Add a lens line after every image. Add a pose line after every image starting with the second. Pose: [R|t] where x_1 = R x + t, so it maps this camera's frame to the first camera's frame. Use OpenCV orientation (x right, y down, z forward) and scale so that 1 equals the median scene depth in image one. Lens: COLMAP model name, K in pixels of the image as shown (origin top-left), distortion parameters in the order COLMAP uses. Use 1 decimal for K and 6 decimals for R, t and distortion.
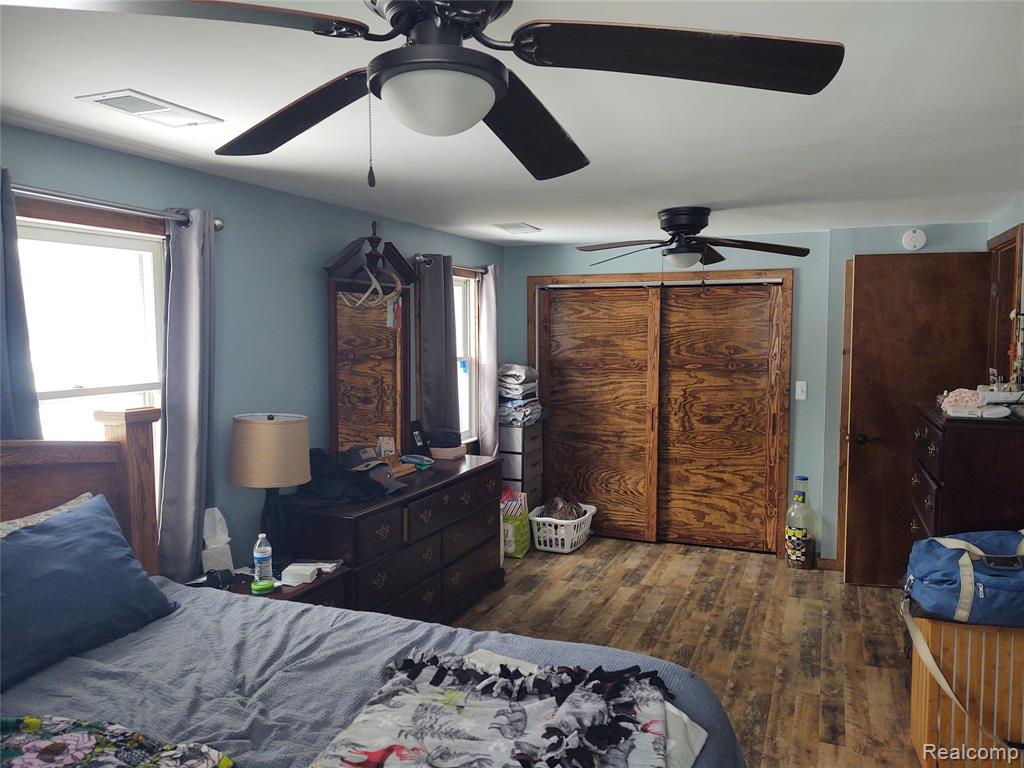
lens RADIAL K [[796.0, 0, 513.8], [0, 796.0, 383.4], [0, 0, 1]] dist [-0.002496, 0.031647]
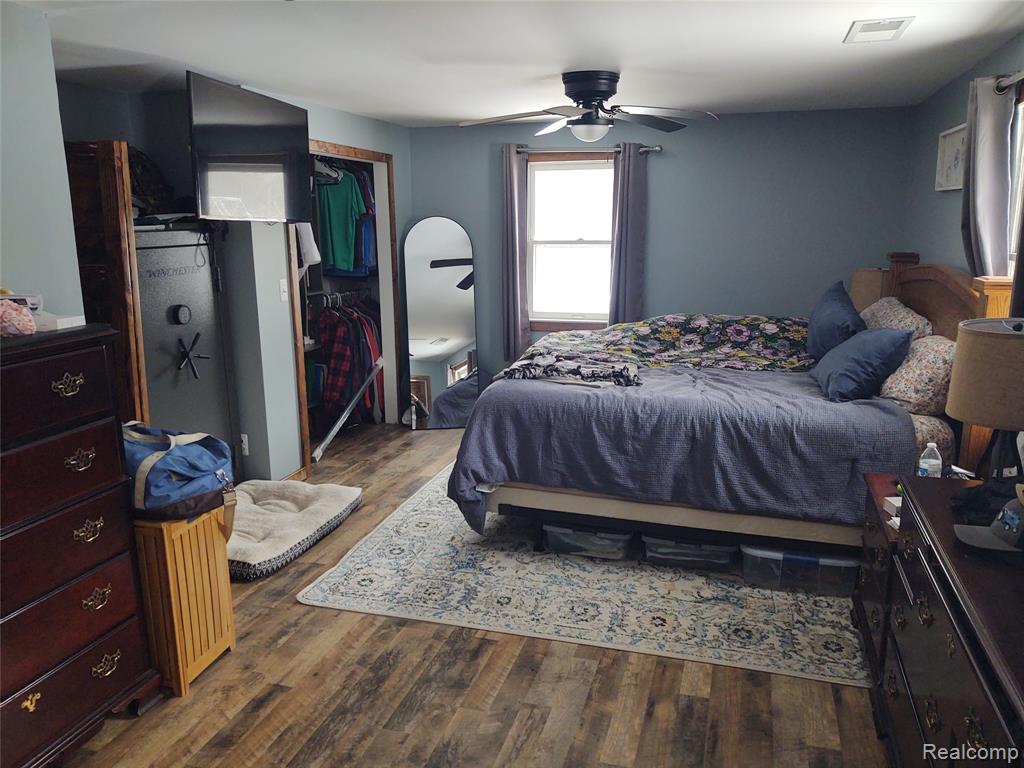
lens RADIAL K [[796.0, 0, 513.8], [0, 796.0, 383.4], [0, 0, 1]] dist [-0.002496, 0.031647]
pose [[-0.995983, 0.032319, -0.083508, 0.196834], [0.007509, 0.959453, 0.281769, -0.111875], [0.089229, 0.280010, -0.955841, 1.709147]]
